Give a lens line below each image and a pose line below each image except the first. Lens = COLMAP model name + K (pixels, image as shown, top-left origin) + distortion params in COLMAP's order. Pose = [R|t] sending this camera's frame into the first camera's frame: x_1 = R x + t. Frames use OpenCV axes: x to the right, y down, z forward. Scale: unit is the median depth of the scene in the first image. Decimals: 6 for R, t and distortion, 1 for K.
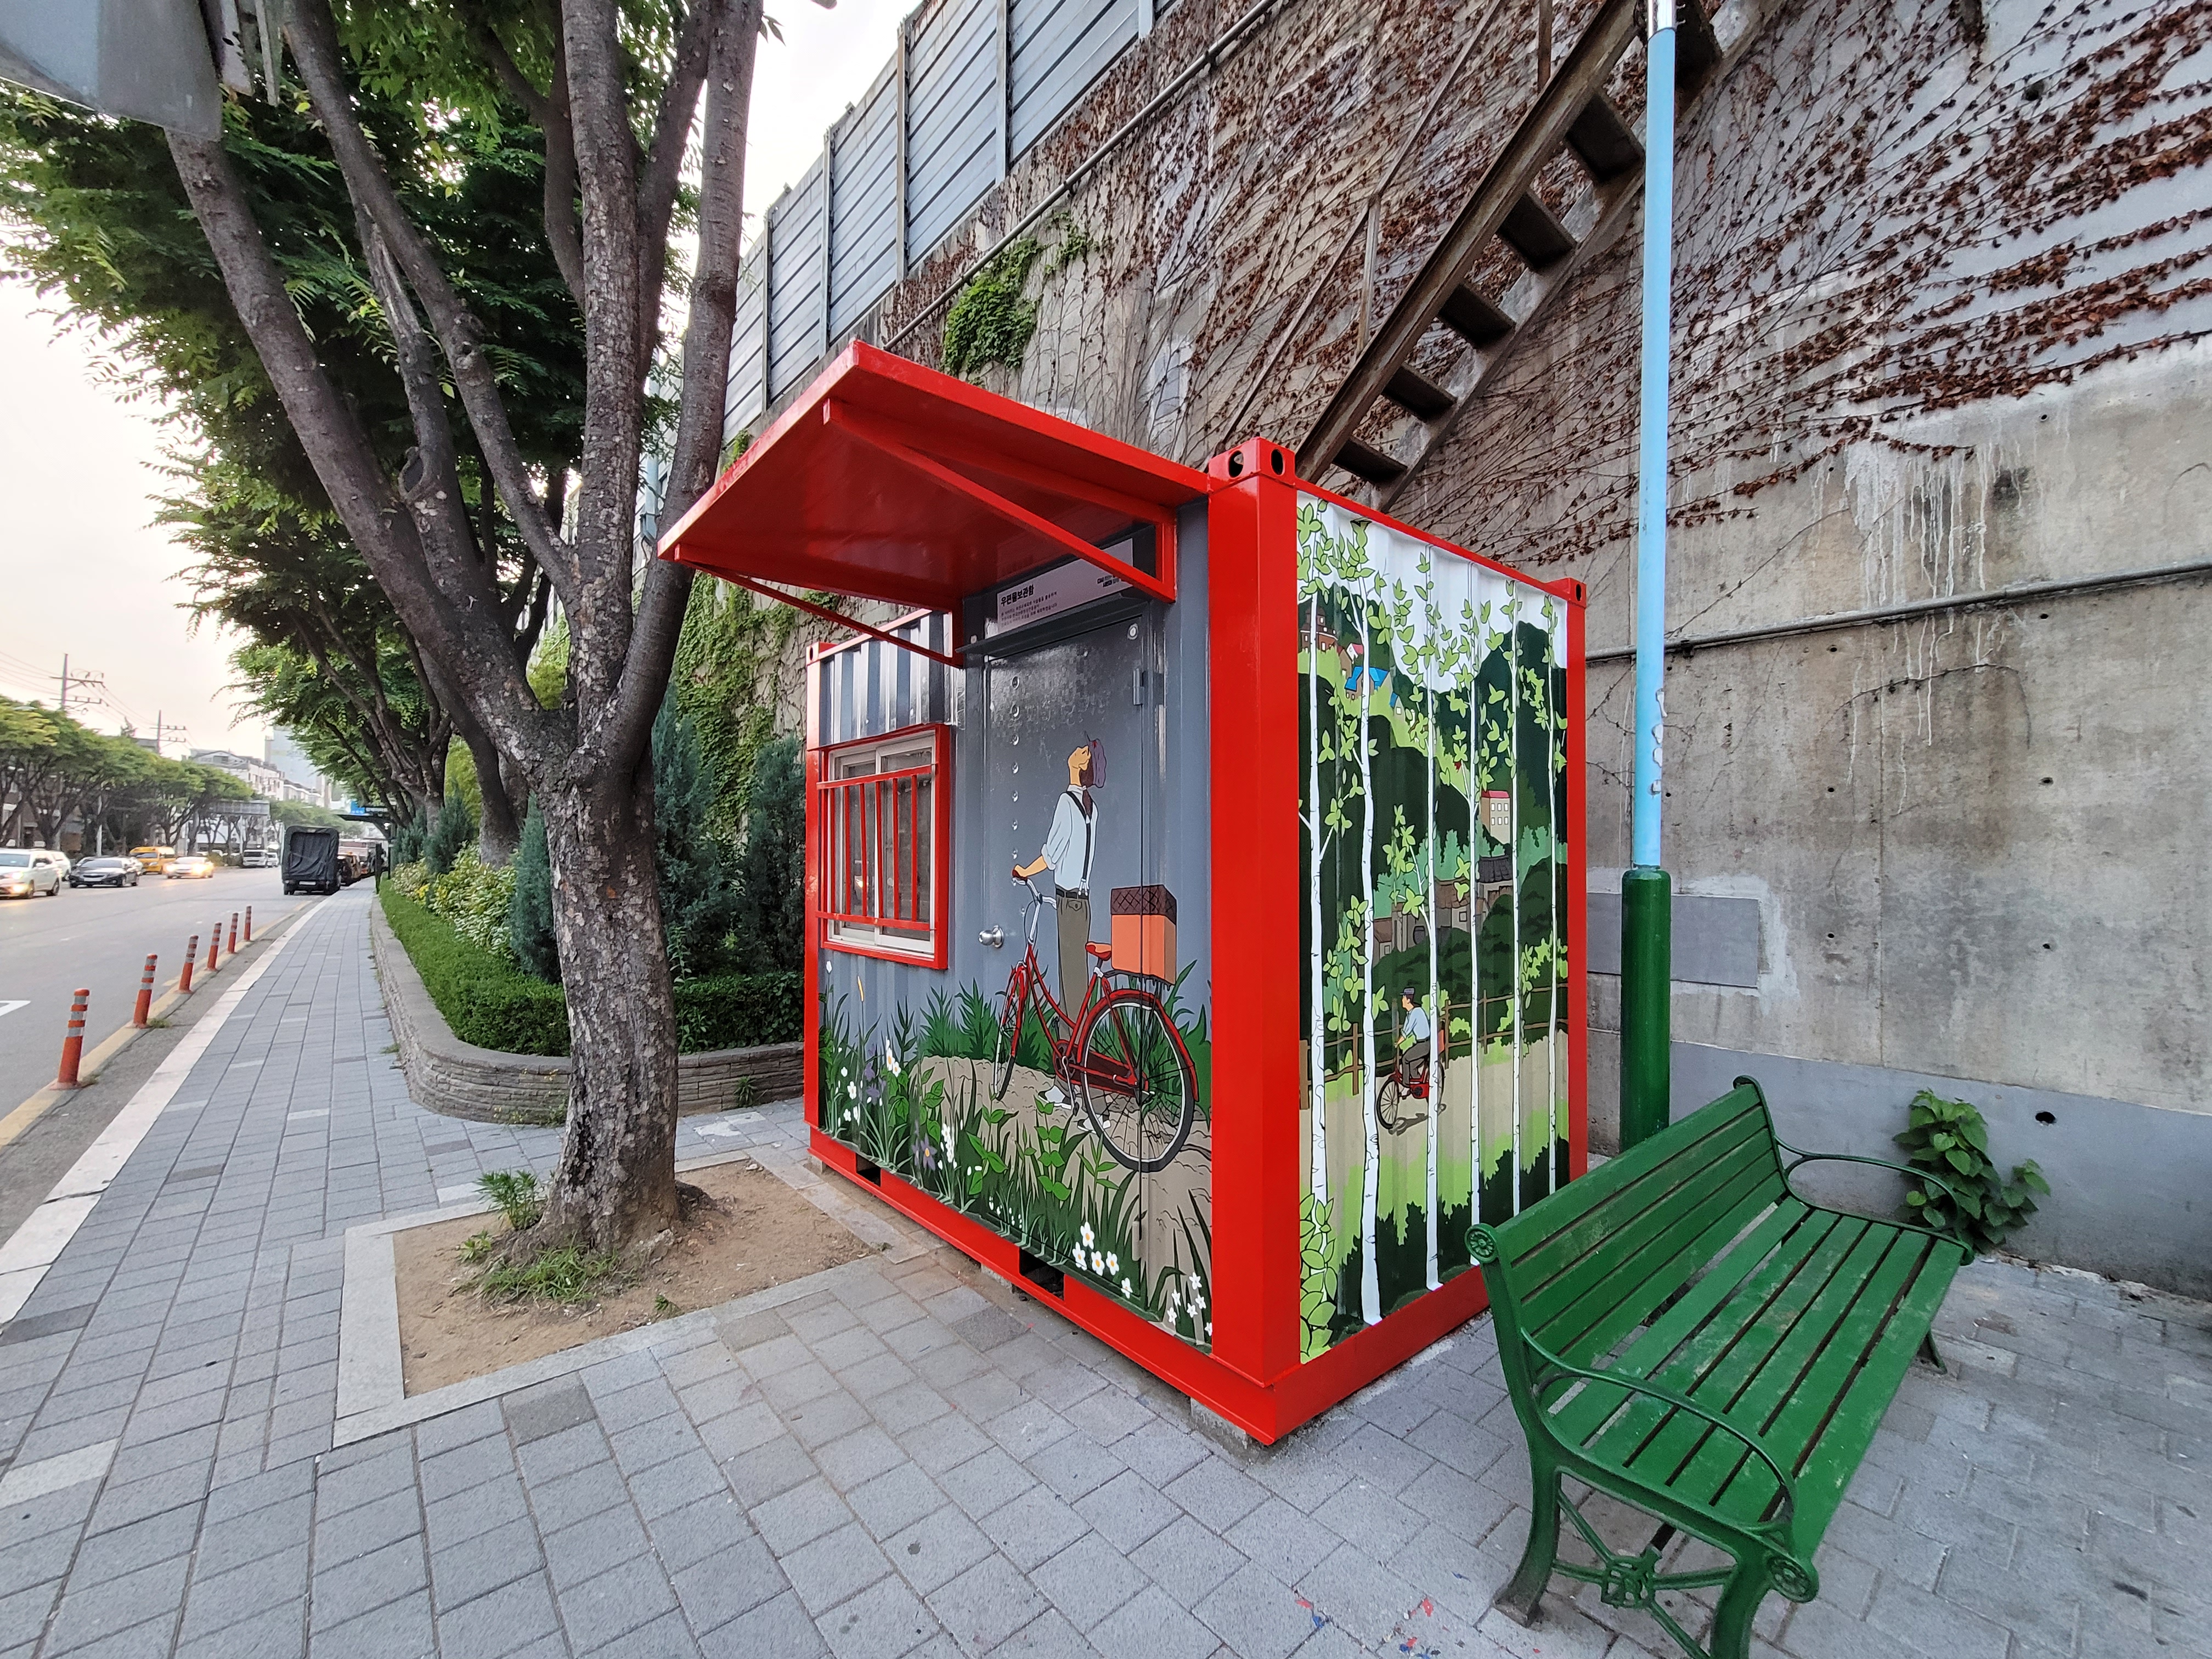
lens RADIAL K [[901.1, 0, 1085.4], [0, 901.1, 846.6], [0, 0, 1]] dist [-0.000497, -0.000340]
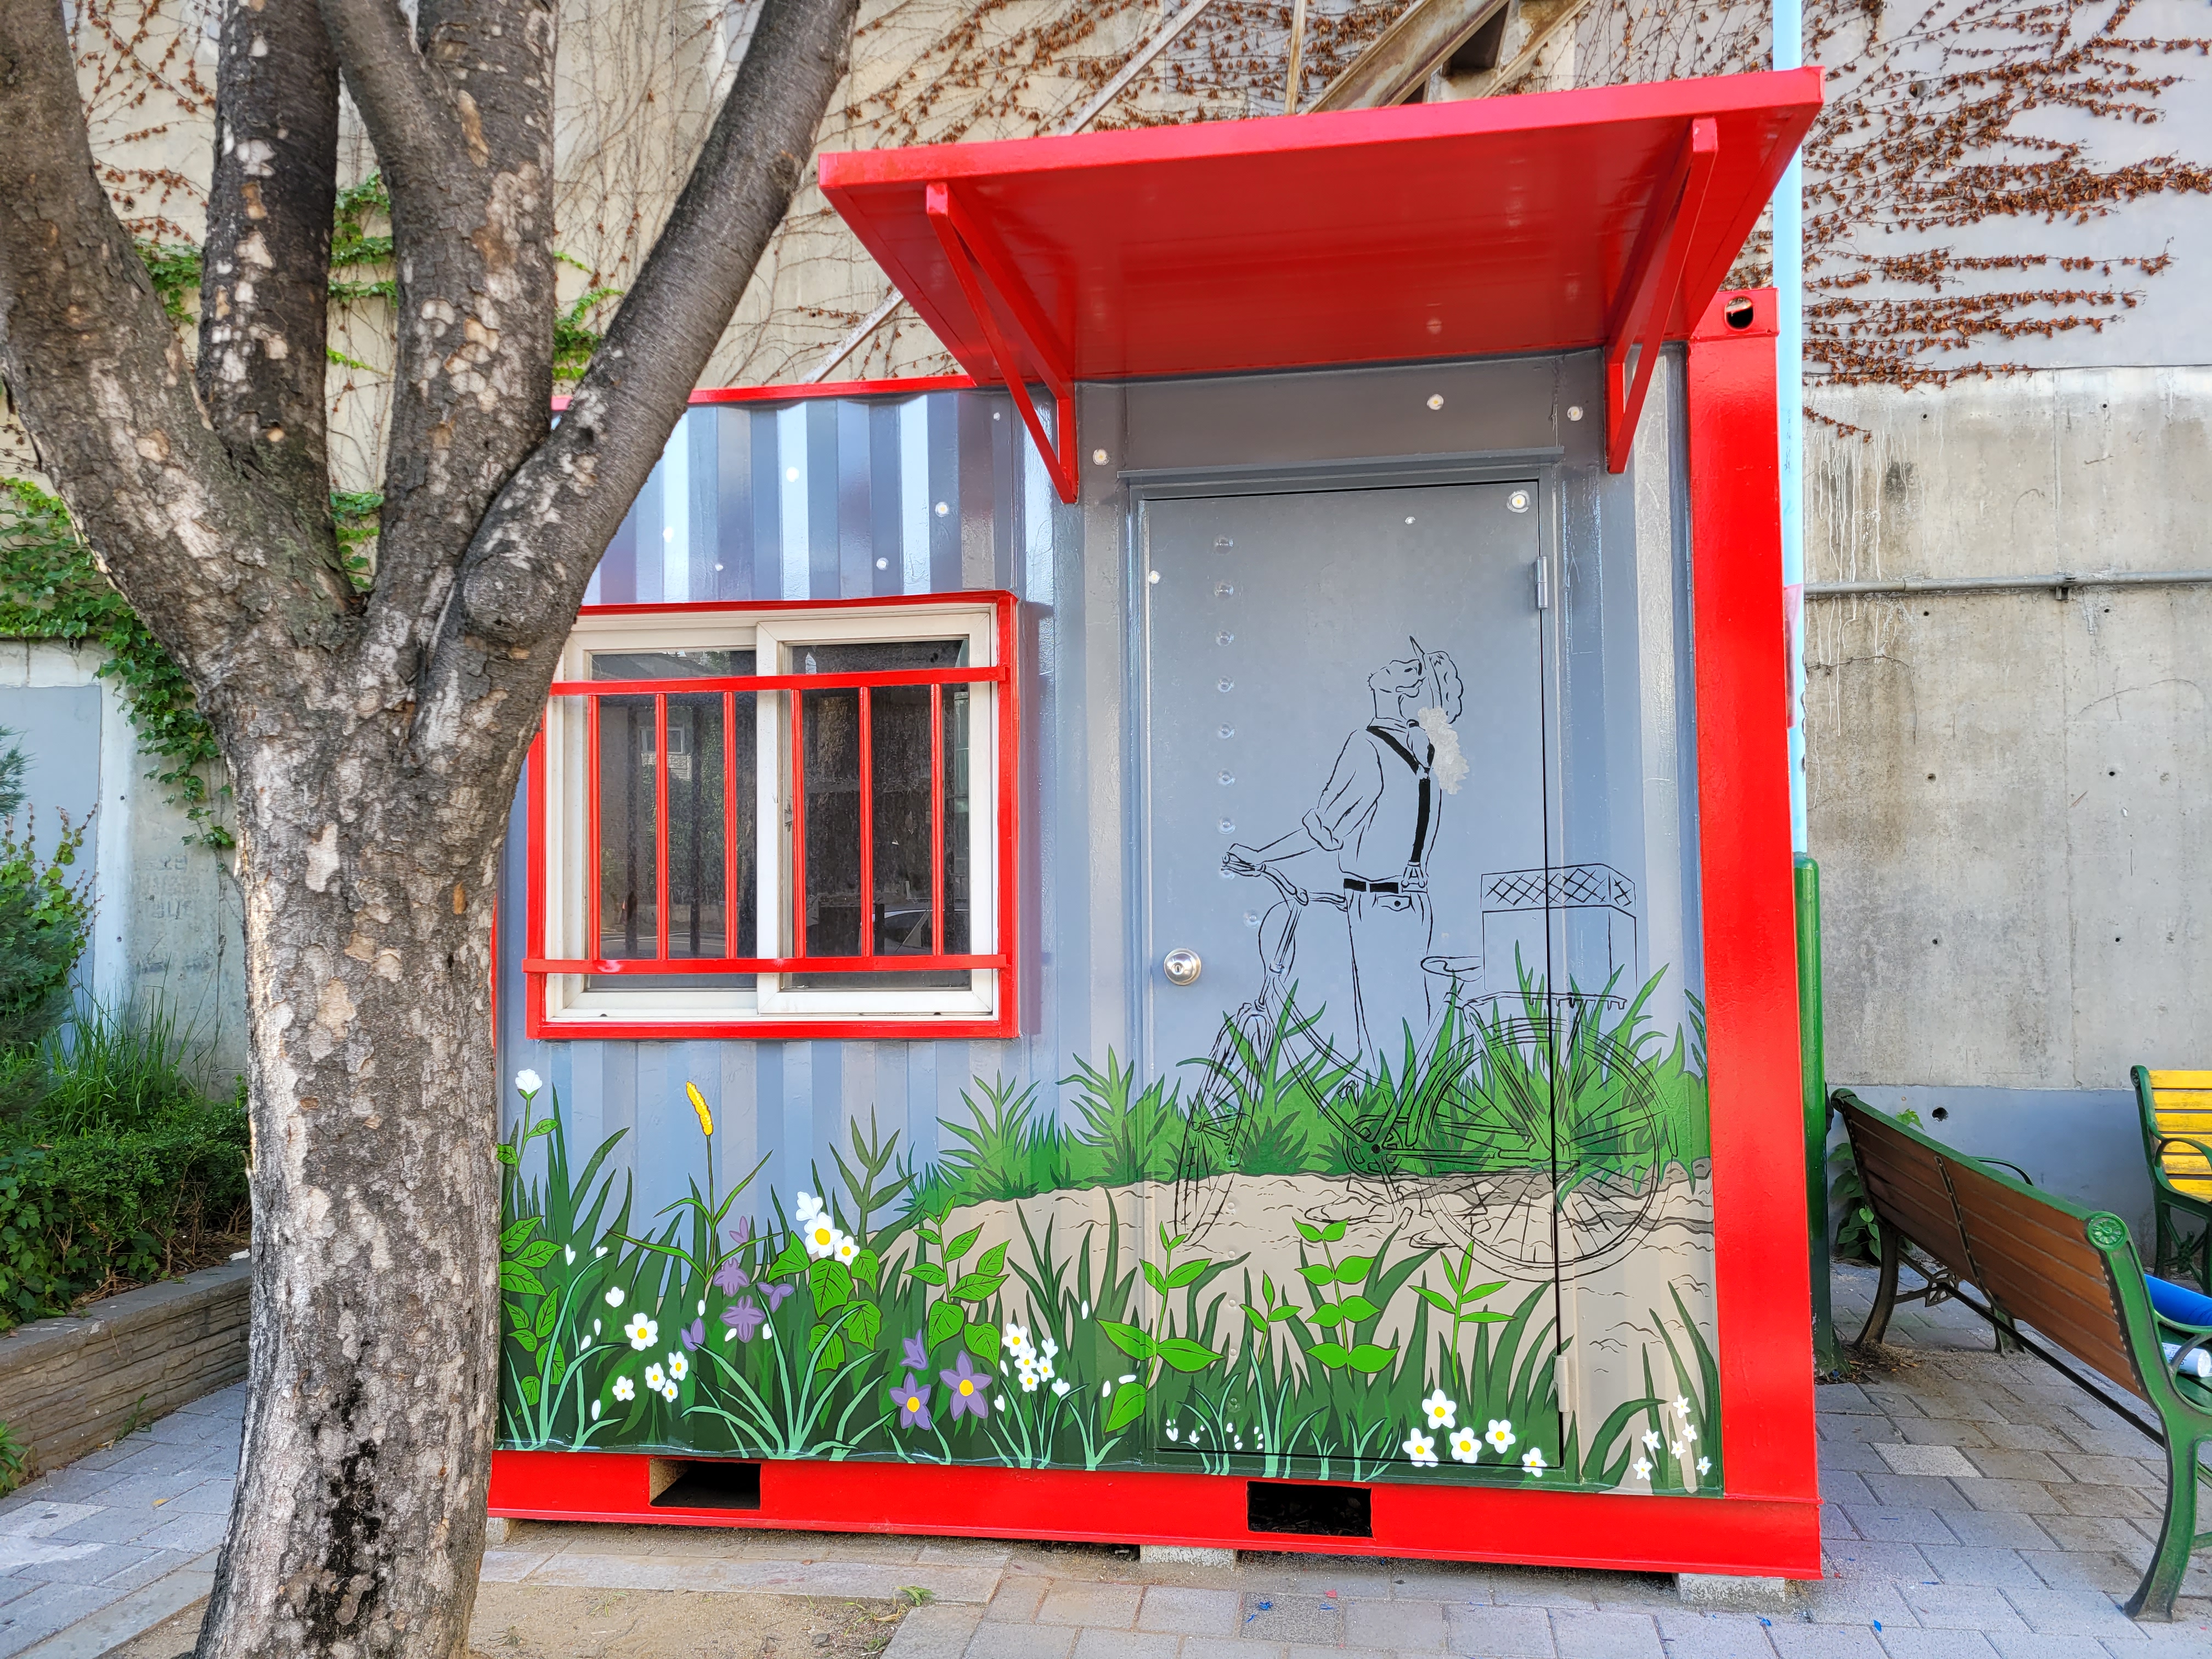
lens RADIAL K [[1647.7, 0, 1126.4], [0, 1647.7, 835.0], [0, 0, 1]] dist [0.070928, -0.057170]
pose [[0.744267, 0.018292, 0.667631, -0.813888], [0.003217, 0.999515, -0.030970, 0.045616], [-0.667874, 0.025198, 0.743848, 0.208975]]
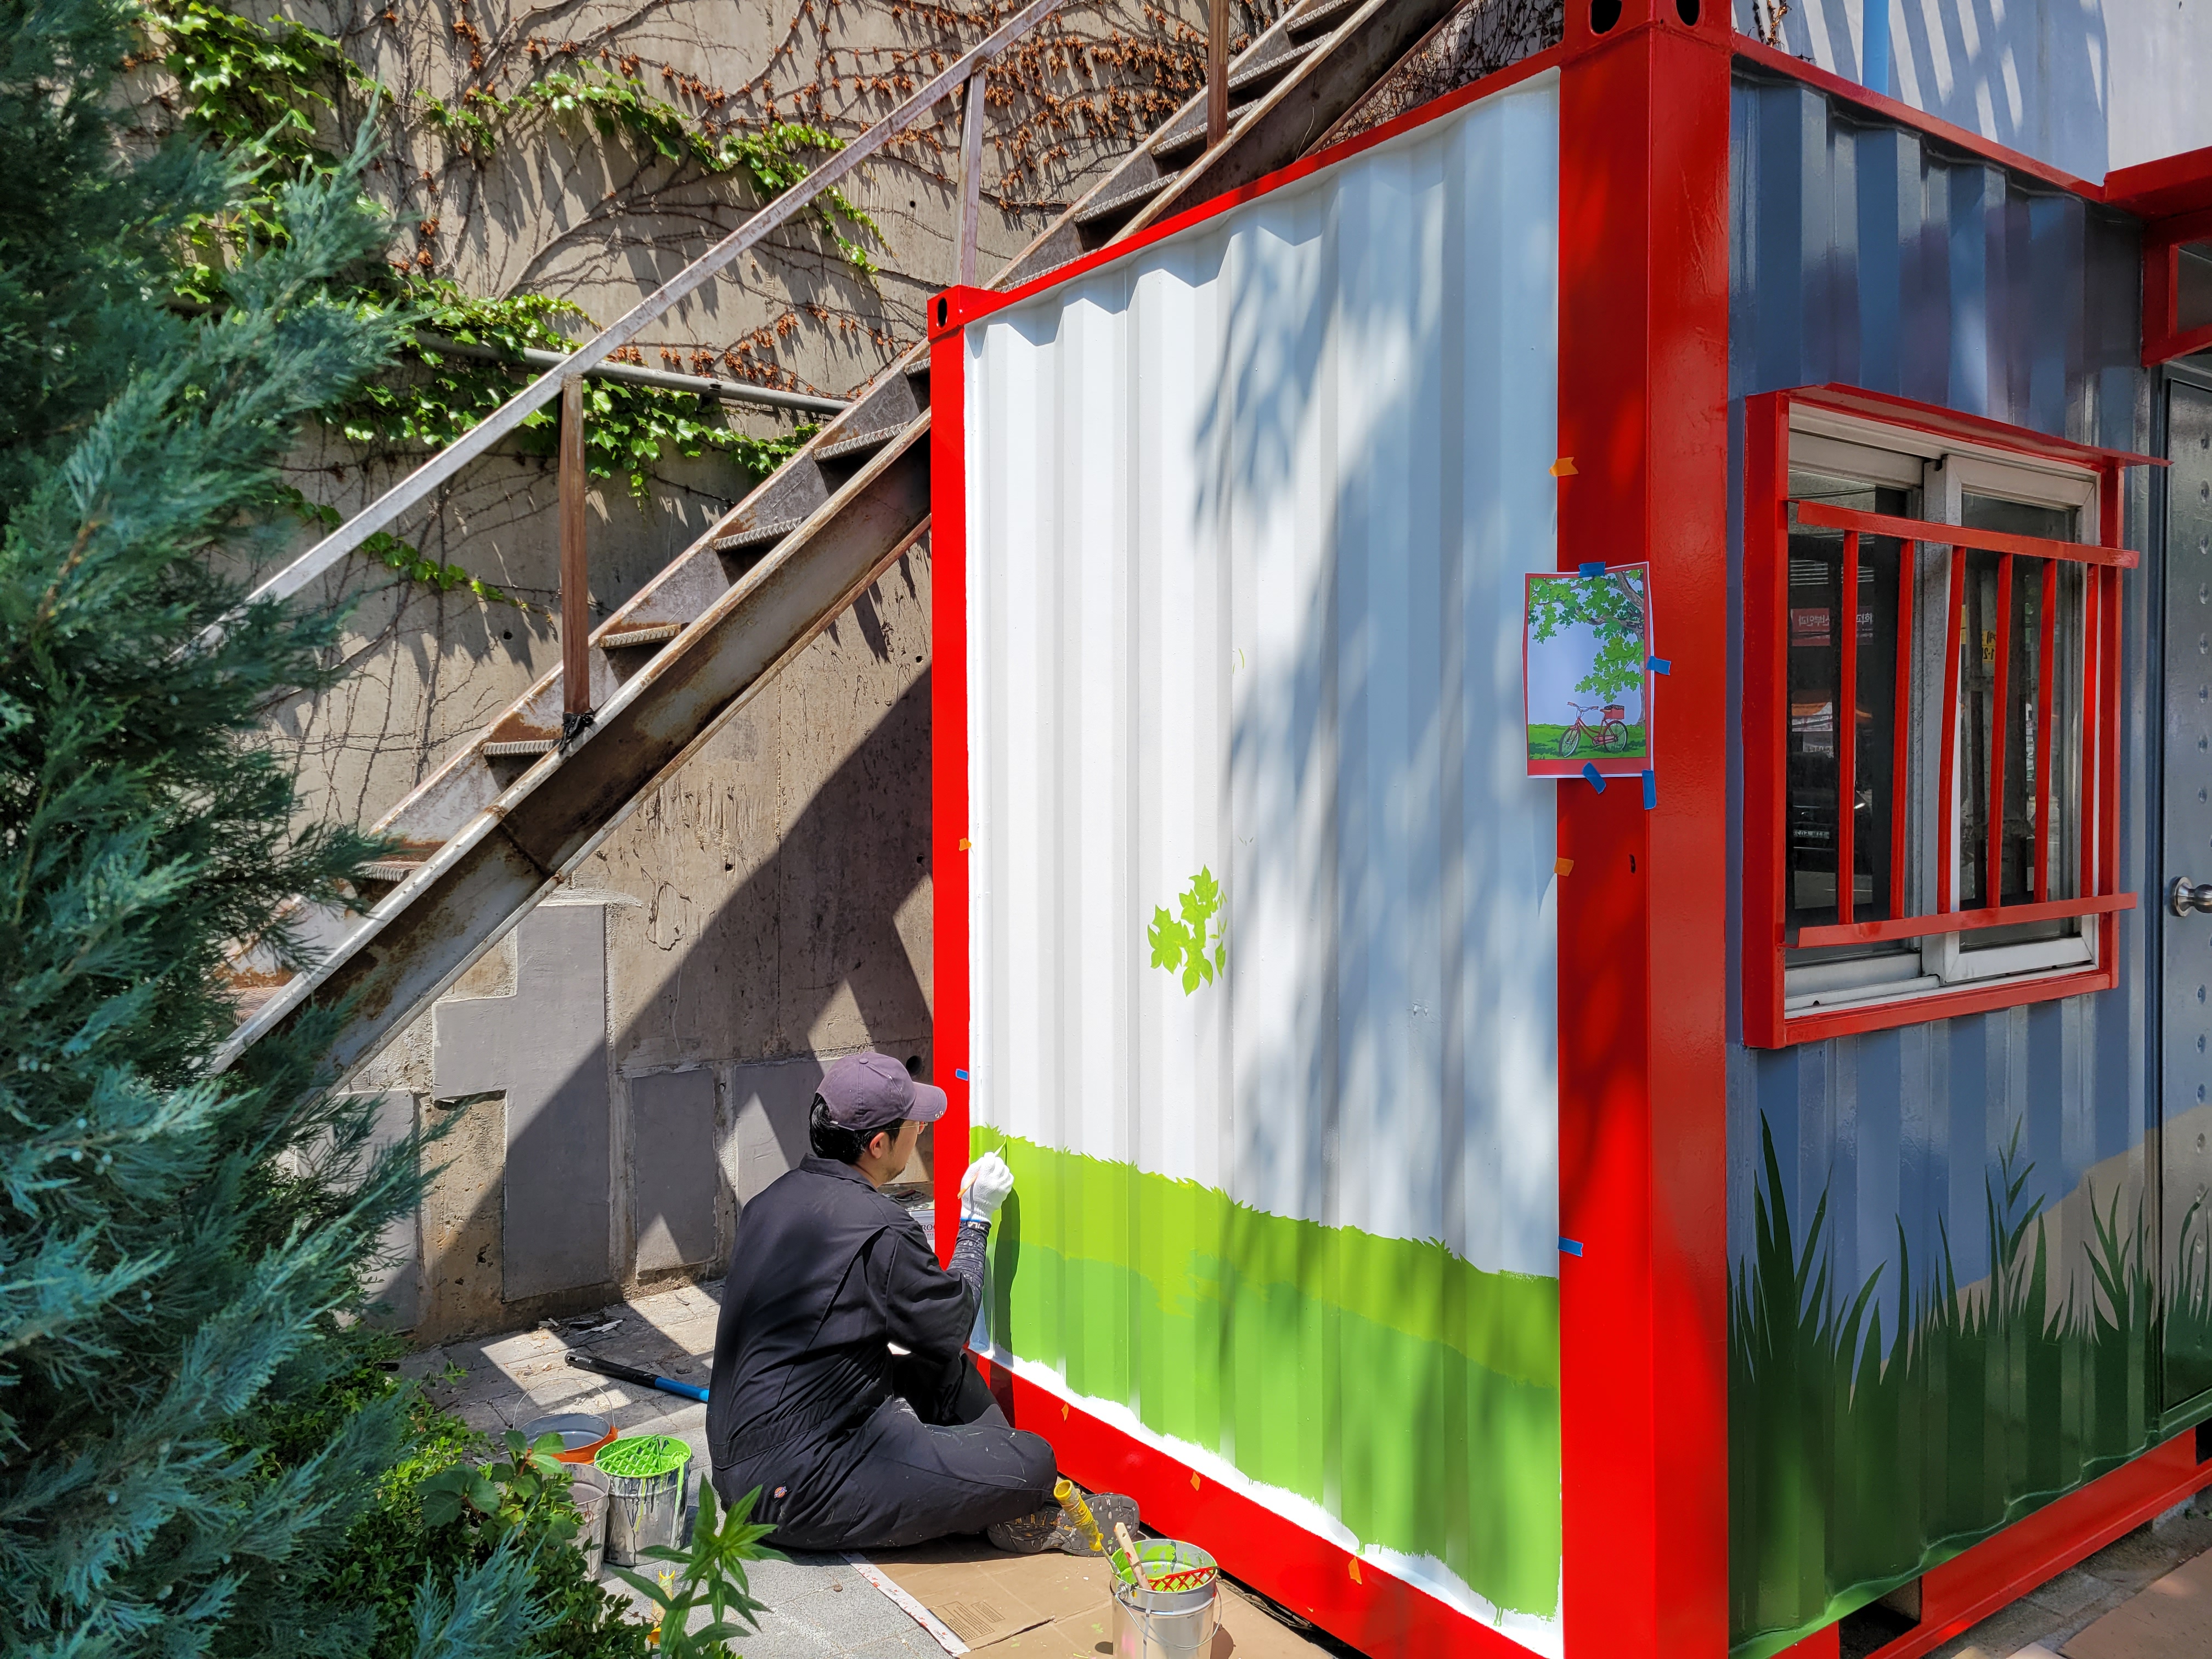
lens RADIAL K [[1647.7, 0, 1087.2], [0, 1647.7, 808.5], [0, 0, 1]] dist [0.070928, -0.057170]
pose [[0.058502, -0.025989, 0.997949, -1.108289], [-0.008221, 0.999615, 0.026515, 0.023812], [-0.998253, -0.009755, 0.058266, 1.540636]]
